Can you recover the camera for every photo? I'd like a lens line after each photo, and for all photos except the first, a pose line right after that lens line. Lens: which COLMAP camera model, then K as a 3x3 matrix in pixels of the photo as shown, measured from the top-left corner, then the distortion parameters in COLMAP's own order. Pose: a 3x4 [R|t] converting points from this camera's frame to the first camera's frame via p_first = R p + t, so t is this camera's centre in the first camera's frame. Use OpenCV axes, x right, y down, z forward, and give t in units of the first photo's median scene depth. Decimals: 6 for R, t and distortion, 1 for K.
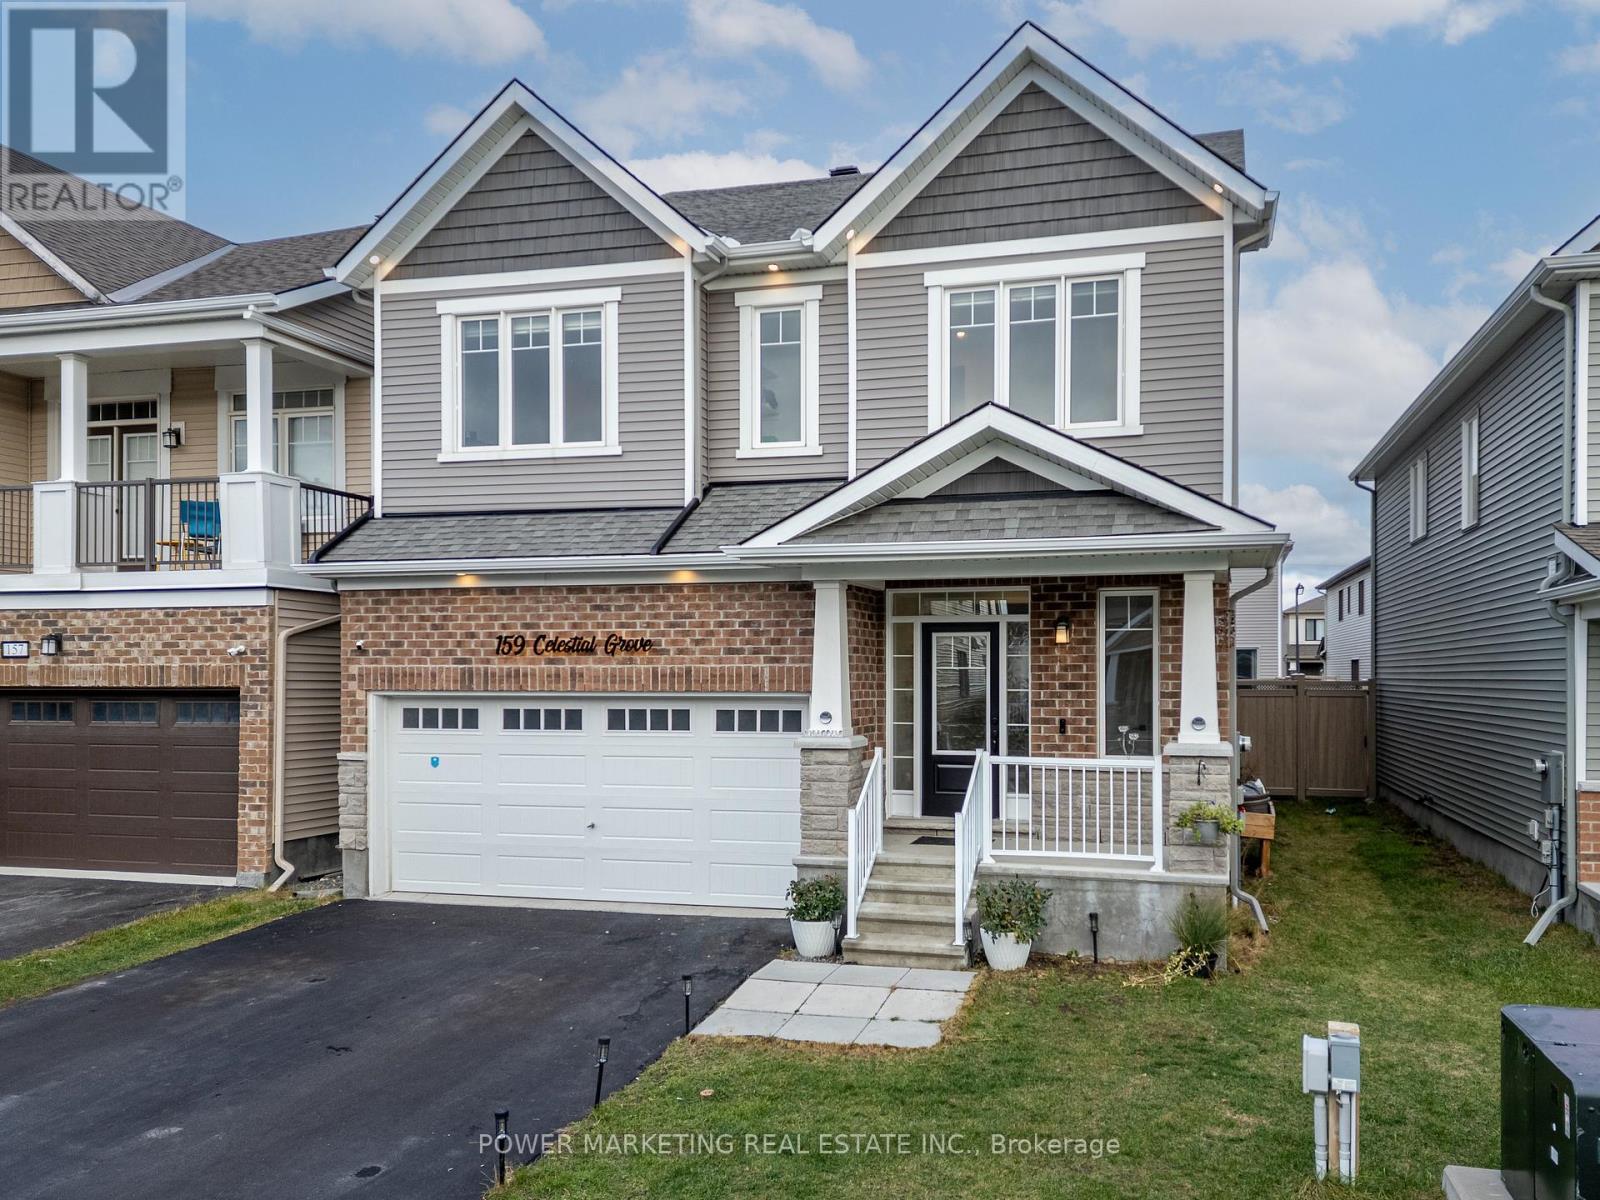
lens RADIAL K [[1267.9, 0, 800.0], [0, 1267.9, 600.0], [0, 0, 1]] dist [0.036141, -0.004049]
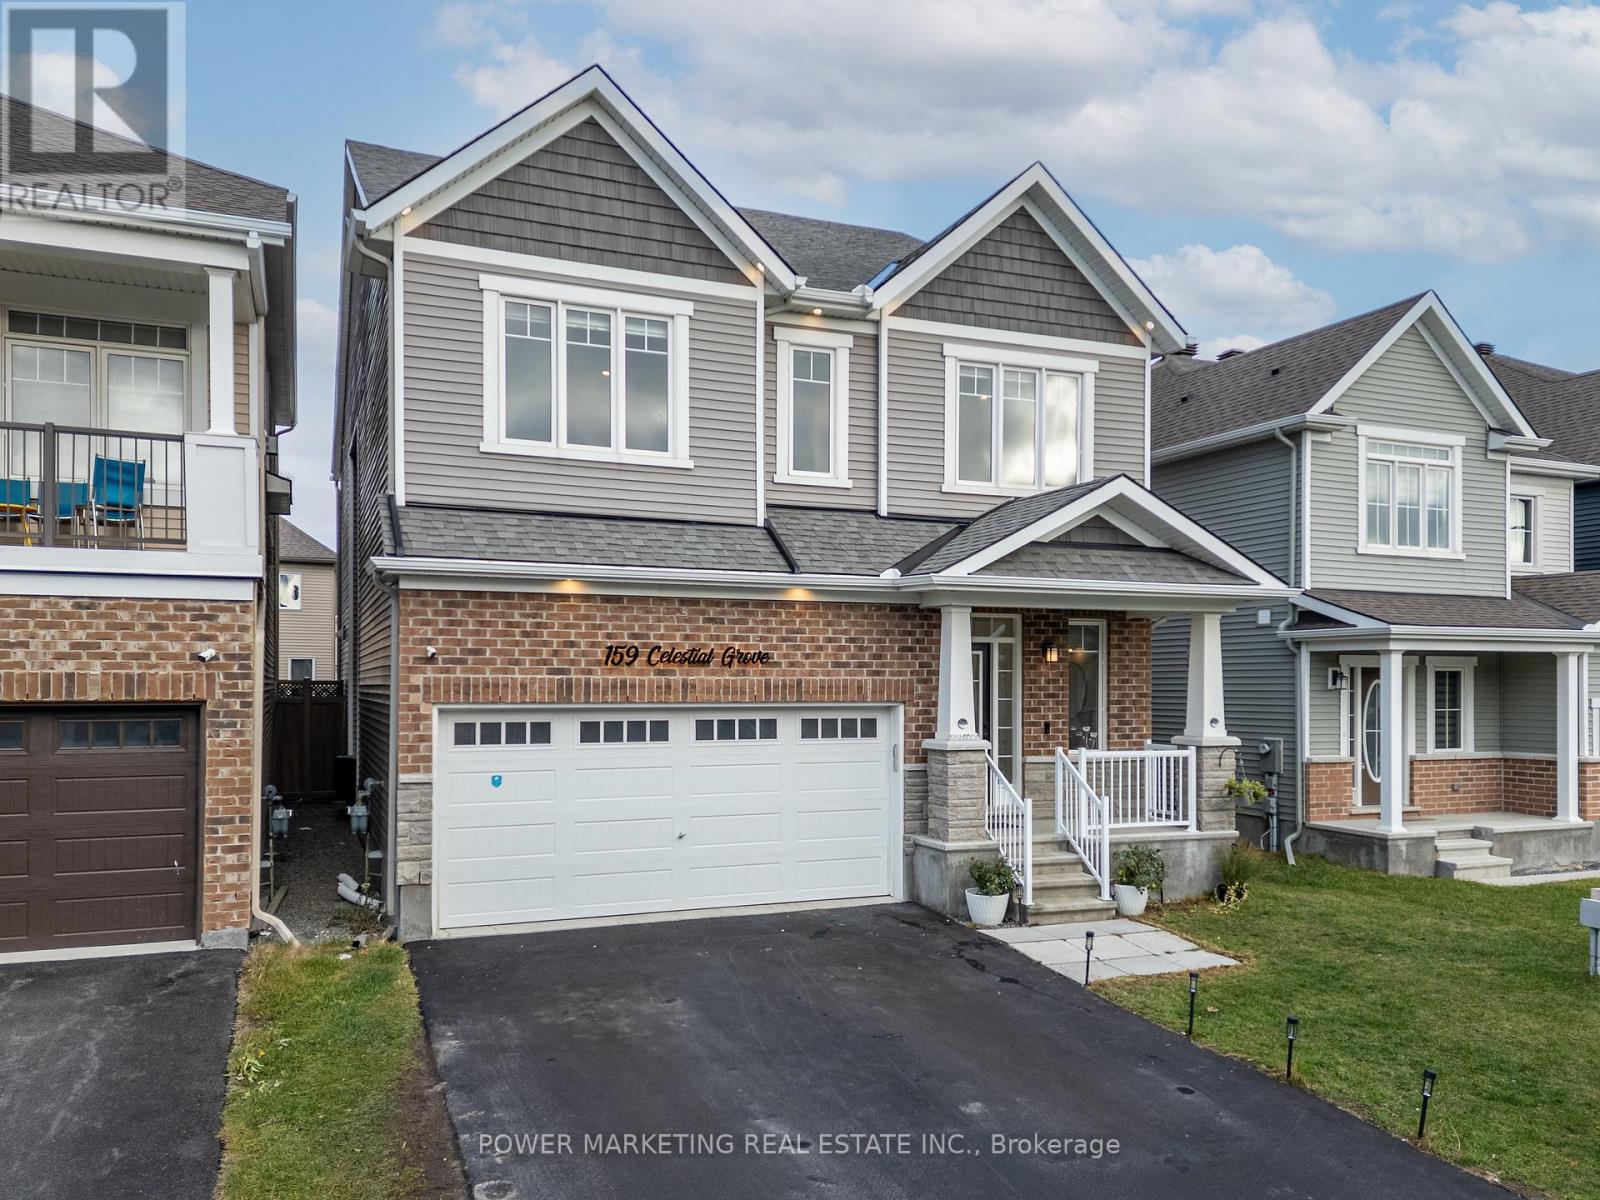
lens RADIAL K [[1340.3, 0, 800.0], [0, 1340.3, 600.0], [0, 0, 1]] dist [0.049216, -0.005257]
pose [[0.774754, 0.041586, 0.630893, -0.765794], [-0.039887, 0.999062, -0.016871, 0.005018], [-0.631003, -0.012093, 0.775686, 0.118017]]
